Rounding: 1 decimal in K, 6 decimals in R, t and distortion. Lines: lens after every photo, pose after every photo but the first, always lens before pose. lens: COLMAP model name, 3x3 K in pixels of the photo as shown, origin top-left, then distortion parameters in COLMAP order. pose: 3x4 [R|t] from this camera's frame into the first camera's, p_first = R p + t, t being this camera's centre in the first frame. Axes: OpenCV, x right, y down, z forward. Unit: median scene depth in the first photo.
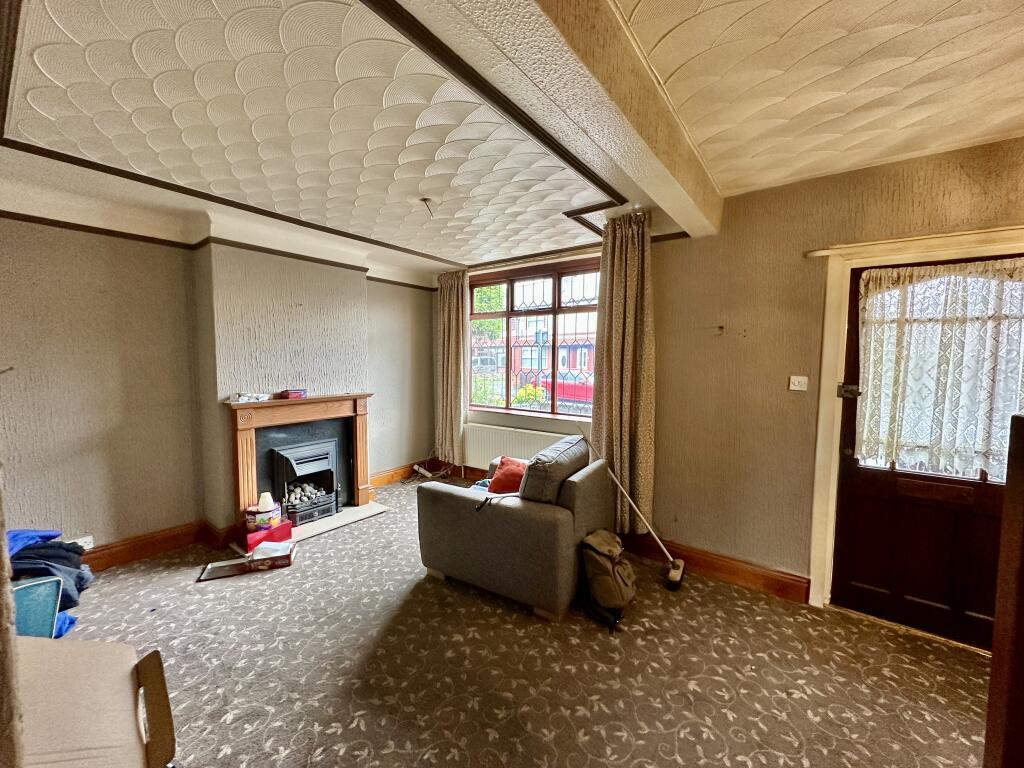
lens RADIAL K [[405.4, 0, 511.7], [0, 405.4, 383.5], [0, 0, 1]] dist [-0.008638, 0.000465]
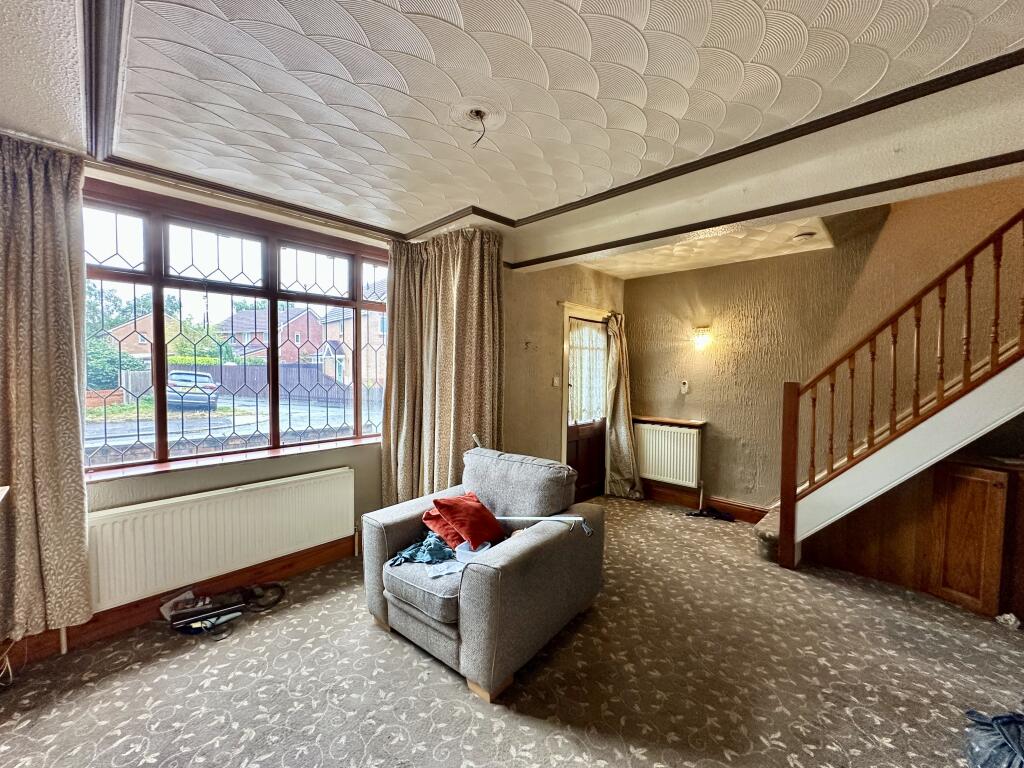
lens RADIAL K [[405.4, 0, 512.4], [0, 405.4, 379.6], [0, 0, 1]] dist [-0.008638, 0.000465]
pose [[0.128634, -0.035057, 0.991072, -0.743201], [0.057130, 0.997977, 0.027886, -0.050796], [-0.990045, 0.053033, 0.130376, 0.775442]]
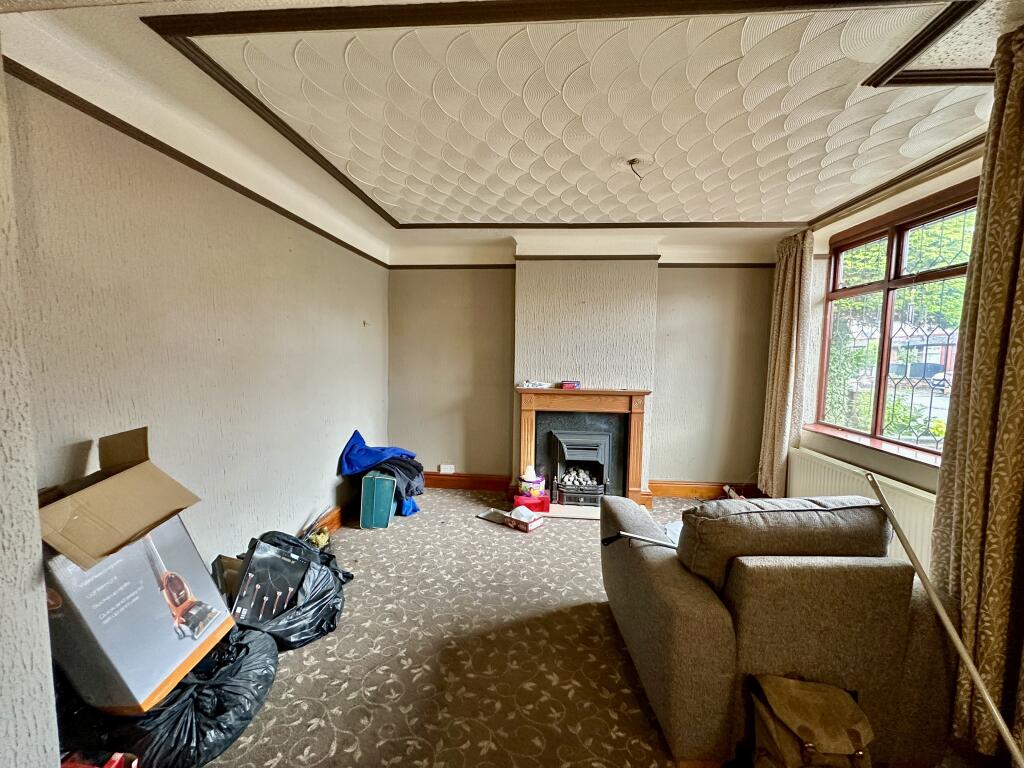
lens RADIAL K [[405.4, 0, 510.5], [0, 405.4, 384.5], [0, 0, 1]] dist [-0.008638, 0.000465]
pose [[0.525389, 0.070949, -0.847899, 0.345183], [-0.066989, 0.996873, 0.041906, -0.011847], [0.848221, 0.034783, 0.528499, 0.316262]]
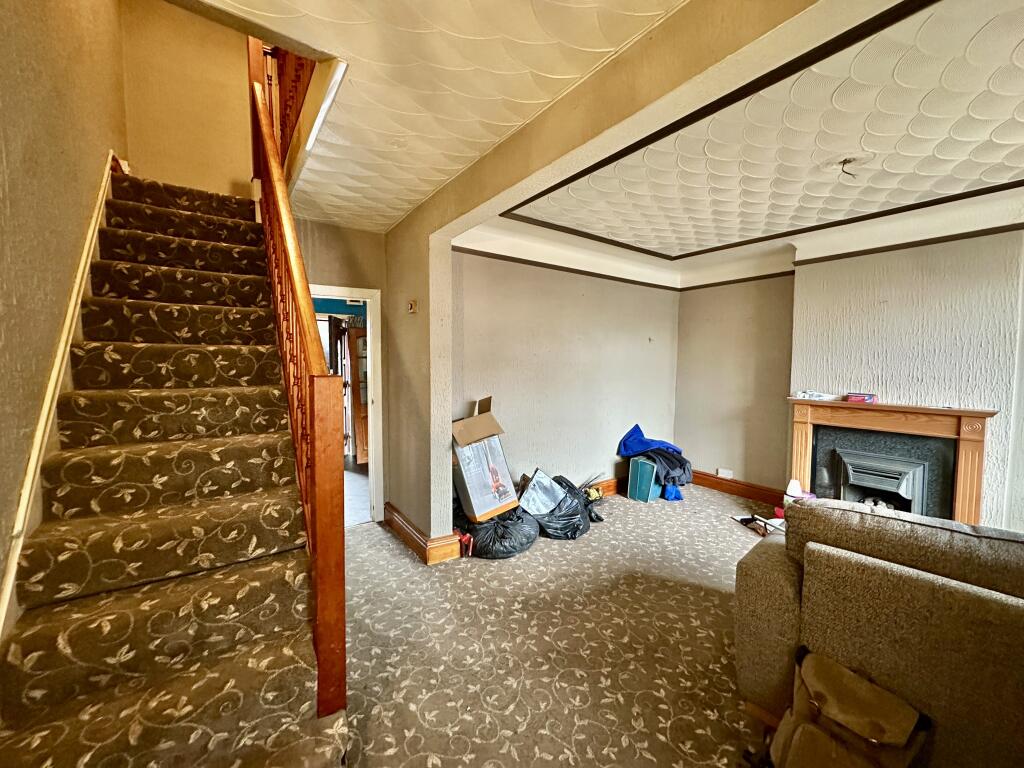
lens RADIAL K [[405.4, 0, 511.0], [0, 405.4, 385.2], [0, 0, 1]] dist [-0.008638, 0.000465]
pose [[-0.306155, 0.046880, -0.950827, 0.683257], [-0.068780, 0.995087, 0.071209, -0.016738], [0.949494, 0.087199, -0.301426, 0.564118]]
